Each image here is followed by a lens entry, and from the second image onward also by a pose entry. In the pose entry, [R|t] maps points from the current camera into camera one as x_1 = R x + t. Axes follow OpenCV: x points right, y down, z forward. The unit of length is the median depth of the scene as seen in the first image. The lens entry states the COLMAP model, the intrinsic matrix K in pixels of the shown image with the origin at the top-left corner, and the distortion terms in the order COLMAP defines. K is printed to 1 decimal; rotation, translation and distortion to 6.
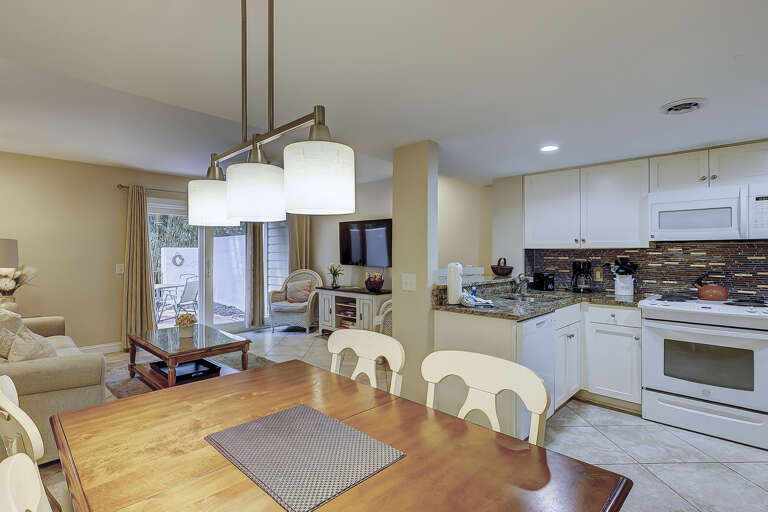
lens RADIAL K [[382.1, 0, 382.1], [0, 382.1, 251.0], [0, 0, 1]] dist [-0.002358, 0.000059]
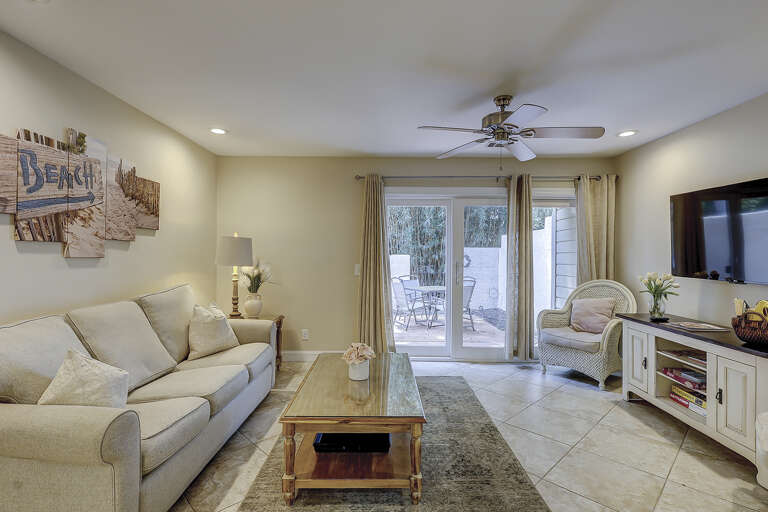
lens RADIAL K [[374.2, 0, 382.0], [0, 374.2, 255.4], [0, 0, 1]] dist [-0.002519, -0.000701]
pose [[0.684720, 0.007307, -0.728769, -0.008994], [-0.001455, 0.999961, 0.008658, 0.004714], [0.728804, -0.004868, 0.684705, 0.415857]]
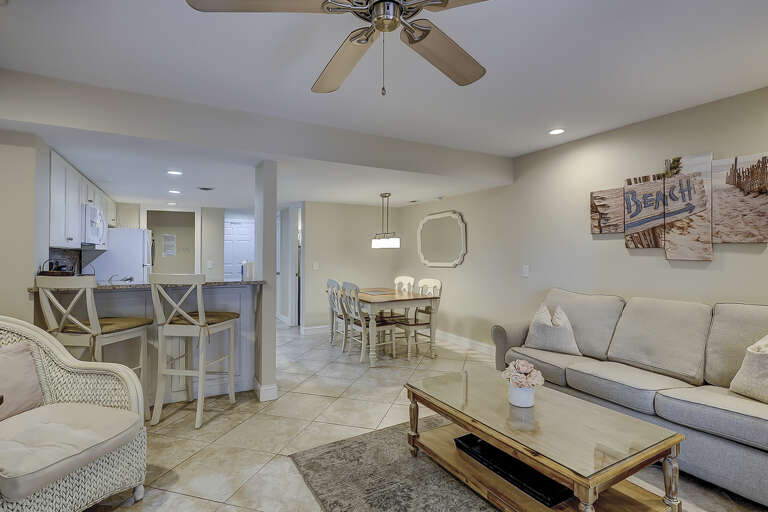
lens RADIAL K [[382.1, 0, 382.1], [0, 382.1, 251.0], [0, 0, 1]] dist [-0.002358, 0.000059]
pose [[-0.957083, -0.000115, 0.289815, -0.341469], [-0.005081, 0.999853, -0.016380, 0.009784], [-0.289770, -0.017150, -0.956943, 1.137059]]
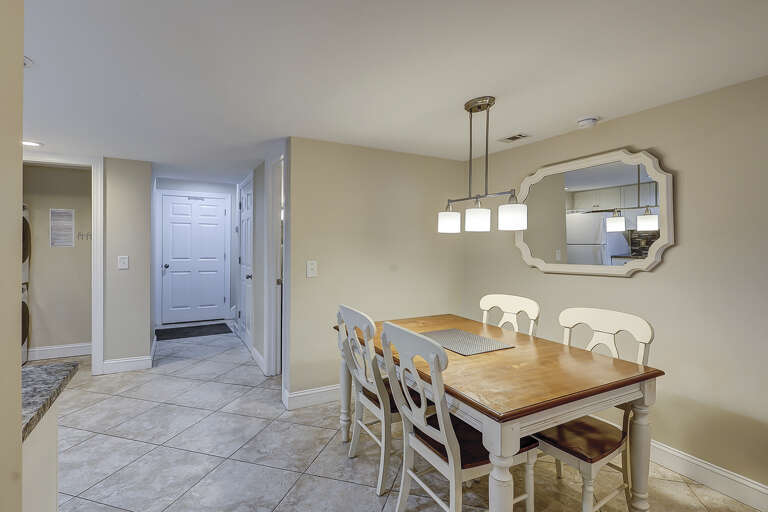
lens RADIAL K [[369.9, 0, 382.8], [0, 369.9, 247.7], [0, 0, 1]] dist [-0.002156, -0.000113]
pose [[-0.958753, -0.011281, 0.284016, -0.079082], [-0.011753, 0.999931, 0.000041, 0.004802], [-0.283997, -0.003299, -0.958819, 0.602475]]
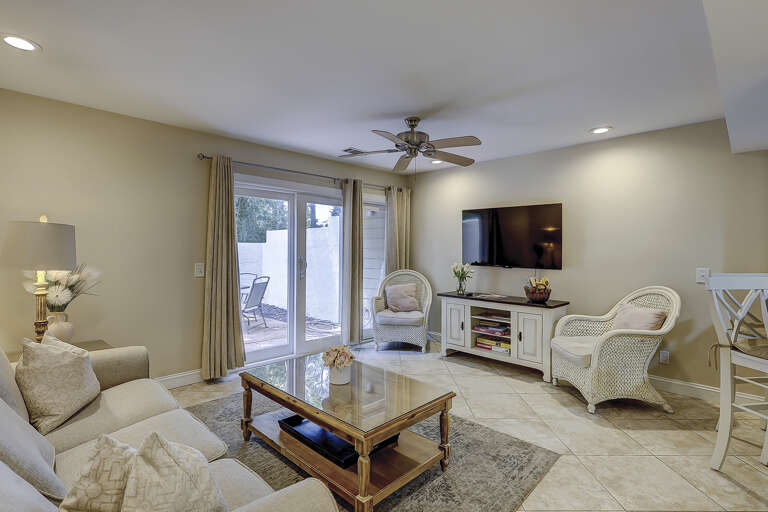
lens RADIAL K [[376.1, 0, 383.2], [0, 376.1, 247.7], [0, 0, 1]] dist [-0.001987, -0.000477]
pose [[0.999841, 0.005797, -0.016862, -0.307482], [-0.005813, 0.999983, -0.000904, 0.003443], [0.016857, 0.001002, 0.999857, 0.271955]]
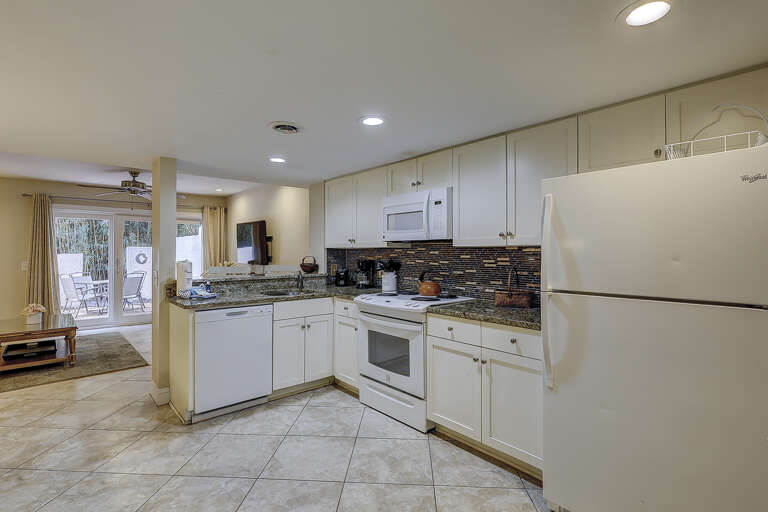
lens RADIAL K [[376.1, 0, 383.2], [0, 376.1, 247.7], [0, 0, 1]] dist [-0.001987, -0.000477]
pose [[0.996517, -0.002729, -0.083346, 0.470447], [0.002415, 0.999990, -0.003860, -0.002113], [0.083355, 0.003645, 0.996513, -0.048134]]
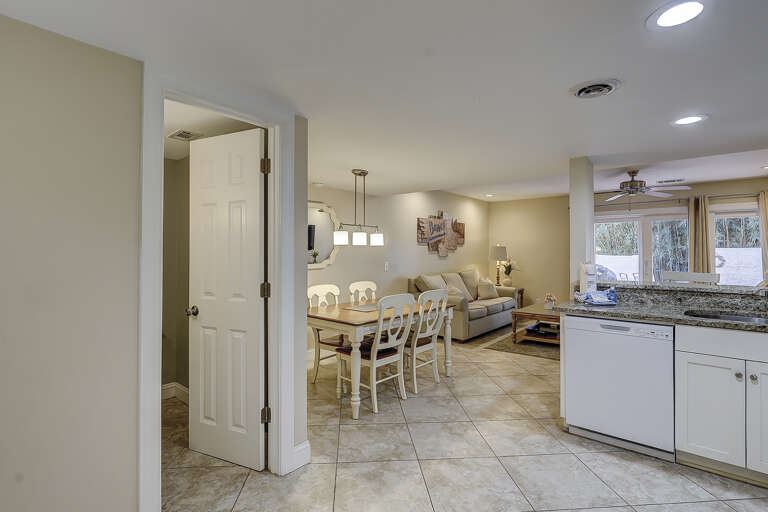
lens RADIAL K [[369.9, 0, 382.8], [0, 369.9, 247.7], [0, 0, 1]] dist [-0.002156, -0.000113]
pose [[0.060798, -0.014915, -0.998039, 0.644500], [0.004142, 0.999884, -0.014690, 0.000826], [0.998141, -0.003240, 0.060853, 0.182631]]
